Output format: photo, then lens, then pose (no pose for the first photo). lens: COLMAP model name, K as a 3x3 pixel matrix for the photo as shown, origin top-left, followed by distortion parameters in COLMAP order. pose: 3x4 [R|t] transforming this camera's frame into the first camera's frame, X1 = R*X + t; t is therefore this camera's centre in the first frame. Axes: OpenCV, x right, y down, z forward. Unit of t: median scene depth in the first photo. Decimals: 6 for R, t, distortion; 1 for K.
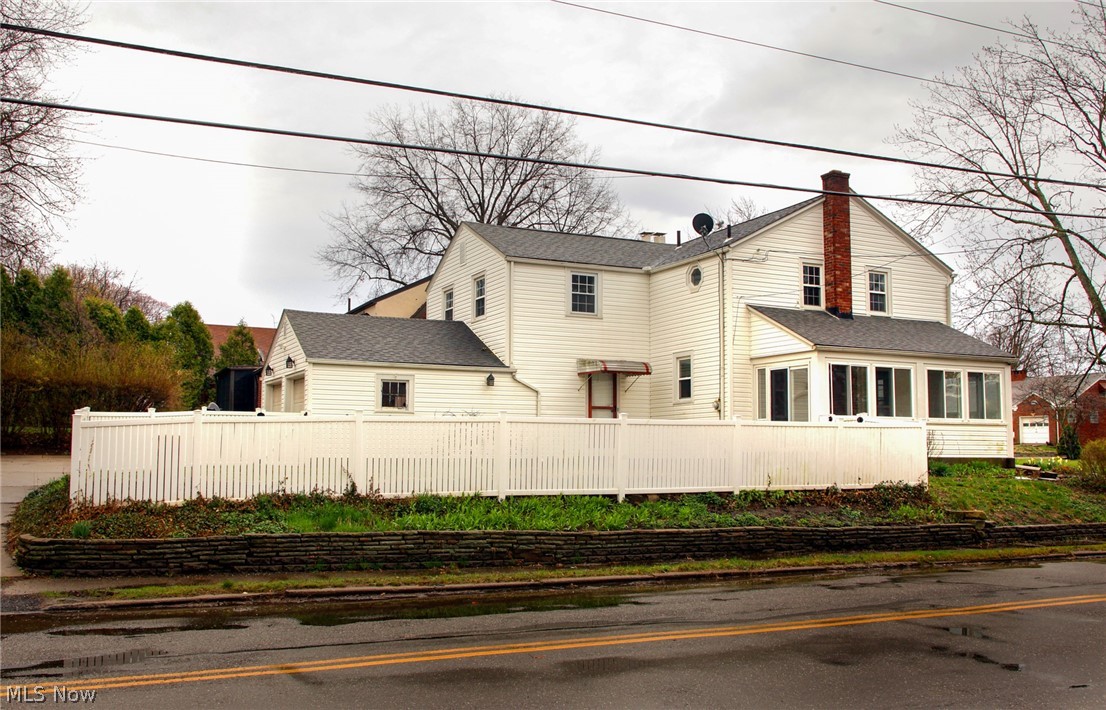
lens RADIAL K [[993.0, 0, 553.0], [0, 993.0, 358.2], [0, 0, 1]] dist [-0.096051, 0.022629]
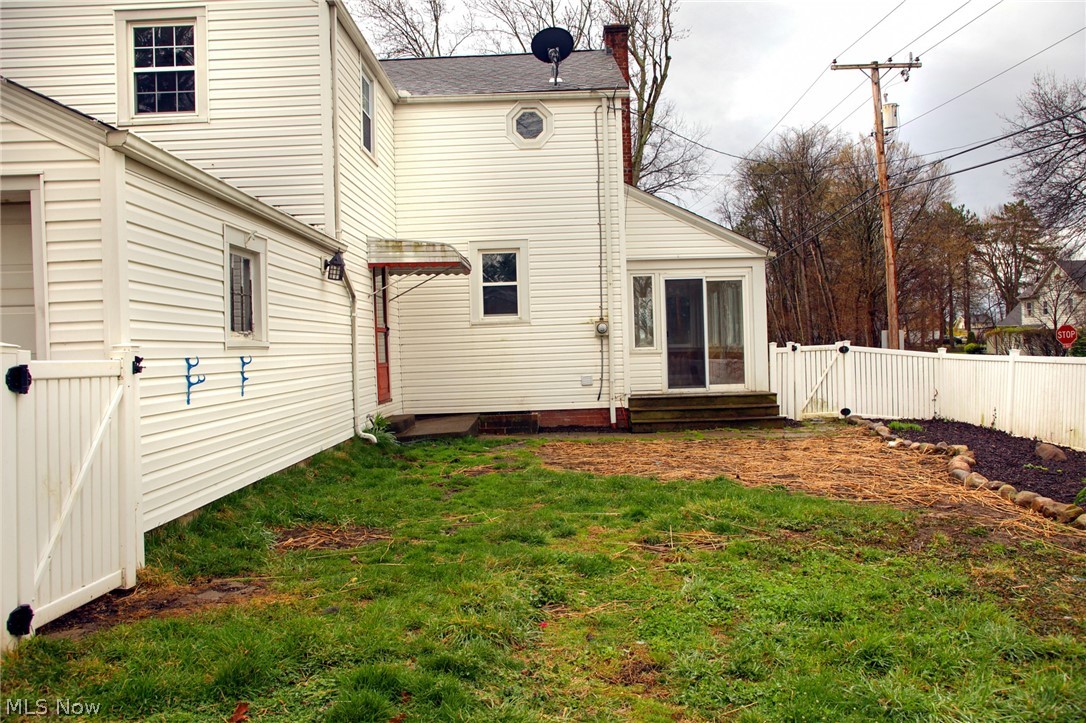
lens RADIAL K [[876.1, 0, 542.9], [0, 876.1, 363.0], [0, 0, 1]] dist [-0.089691, 0.060416]
pose [[0.426629, -0.009675, 0.904375, -0.375157], [-0.048542, 0.998257, 0.033579, 0.053332], [-0.903123, -0.058226, 0.425416, 0.783020]]
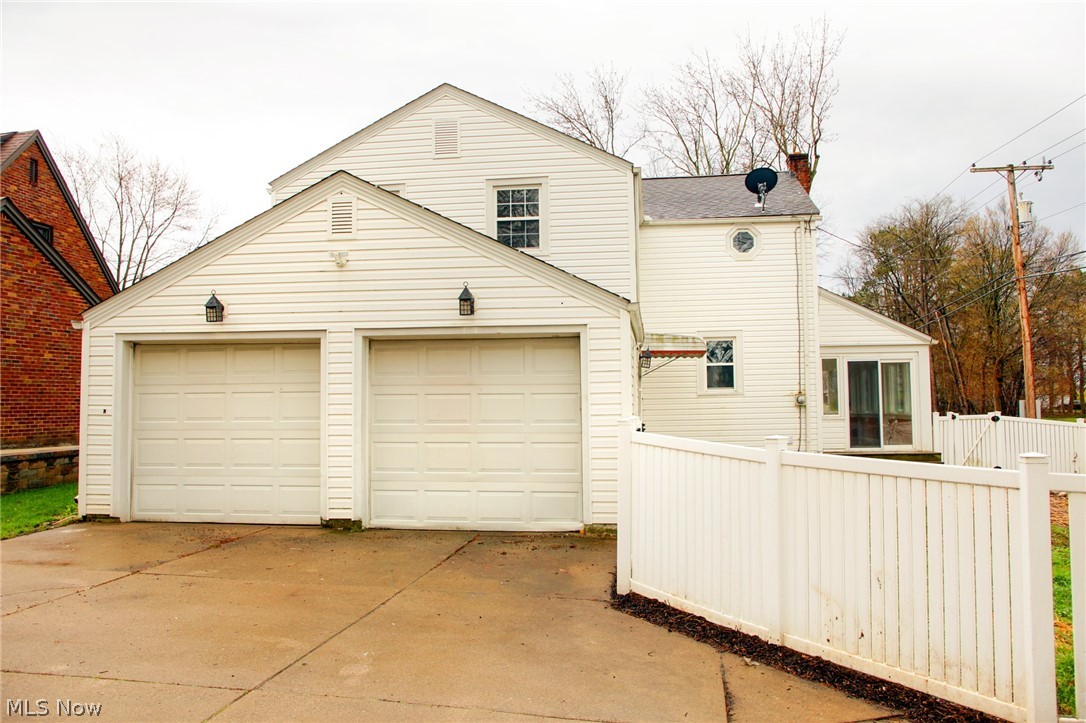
lens RADIAL K [[876.1, 0, 540.3], [0, 876.1, 361.7], [0, 0, 1]] dist [-0.089691, 0.060416]
pose [[0.533736, 0.057532, 0.843692, -0.577674], [-0.062607, 0.997633, -0.028422, 0.050663], [-0.843330, -0.037651, 0.536075, 0.787604]]
